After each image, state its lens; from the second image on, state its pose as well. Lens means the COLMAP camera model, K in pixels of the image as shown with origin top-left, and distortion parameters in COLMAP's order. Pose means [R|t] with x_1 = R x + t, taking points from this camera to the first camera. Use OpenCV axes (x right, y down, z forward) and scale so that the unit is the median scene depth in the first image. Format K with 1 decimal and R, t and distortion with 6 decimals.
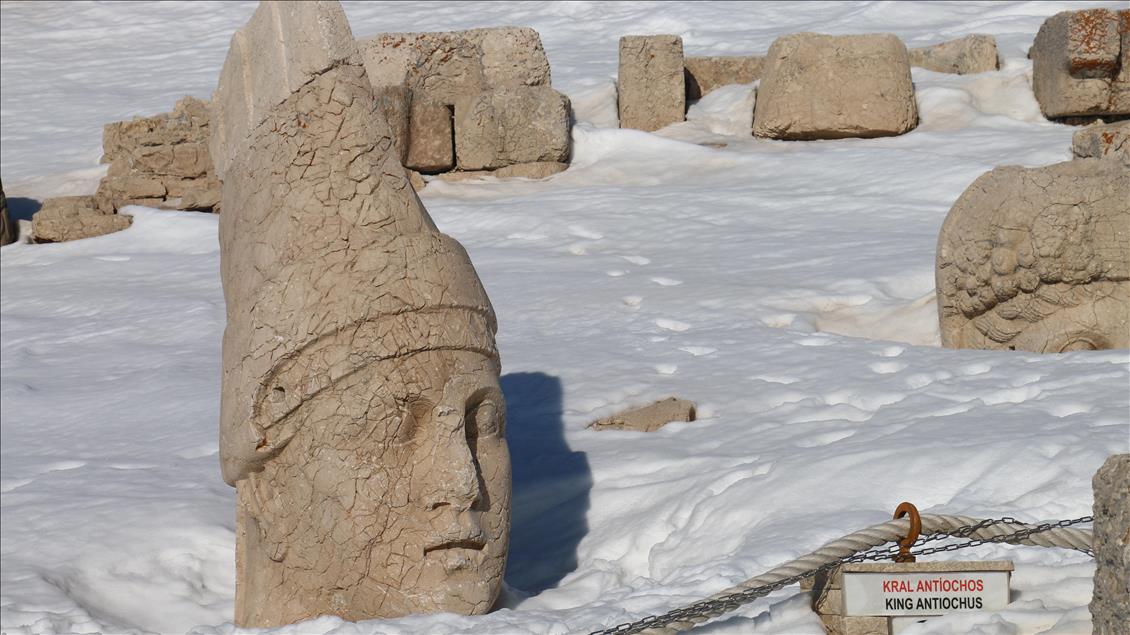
lens RADIAL K [[2832.0, 0, 565.2], [0, 2832.0, 325.5], [0, 0, 1]] dist [0.486204, 0.000000]
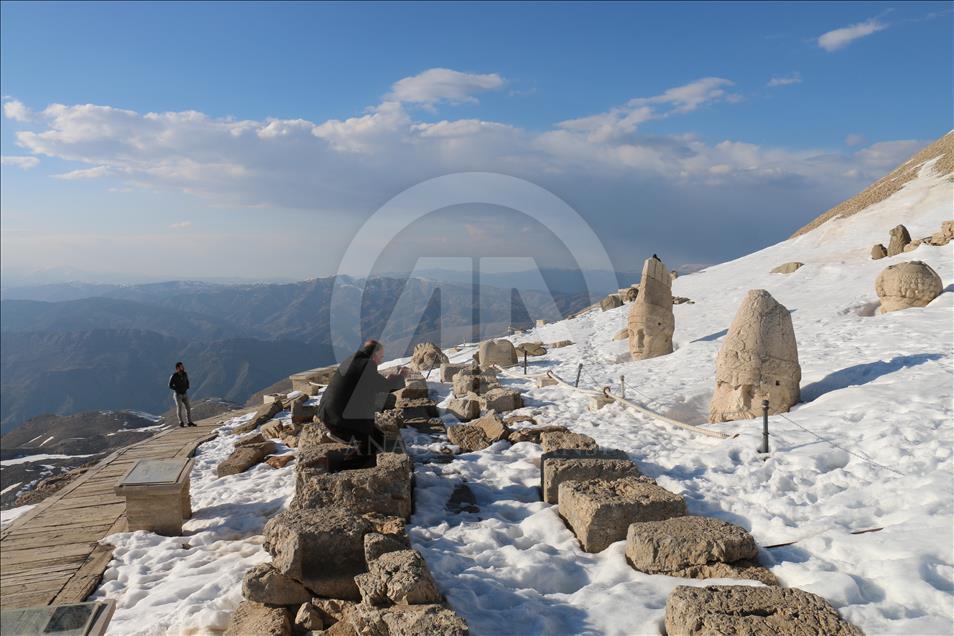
lens RADIAL K [[782.1, 0, 471.6], [0, 782.1, 330.4], [0, 0, 1]] dist [-0.180393, 0.143140]
pose [[0.164469, 0.096431, -0.981657, 0.794826], [0.102250, 0.988181, 0.114203, -0.104023], [0.981068, -0.119157, 0.152665, 0.174910]]
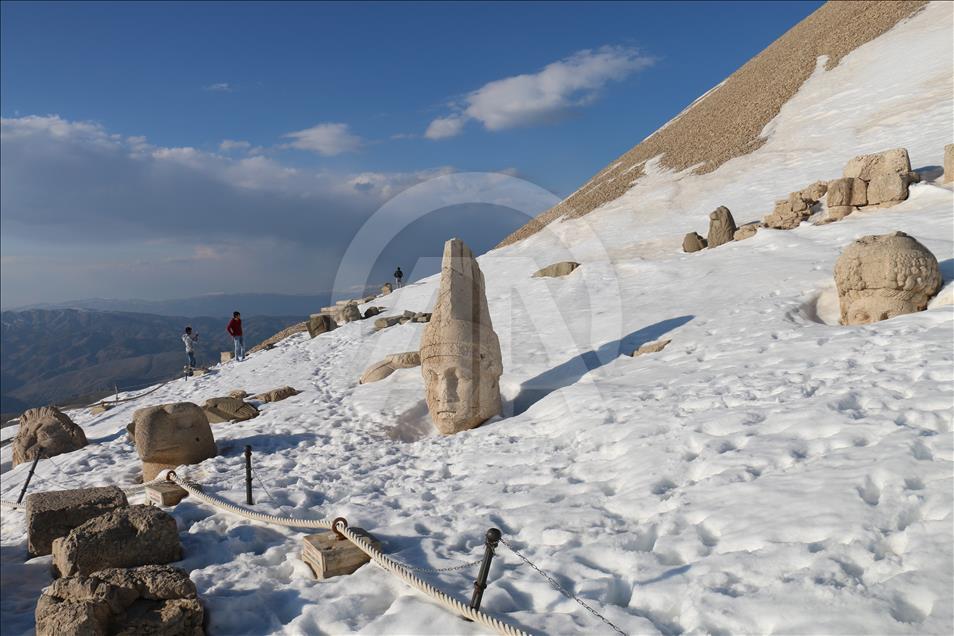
lens RADIAL K [[782.1, 0, 471.6], [0, 782.1, 321.7], [0, 0, 1]] dist [-0.180393, 0.143140]
pose [[0.550814, 0.041853, -0.833578, 0.375605], [0.102167, 0.987850, 0.117109, -0.068561], [0.828351, -0.149670, 0.539846, 0.253733]]
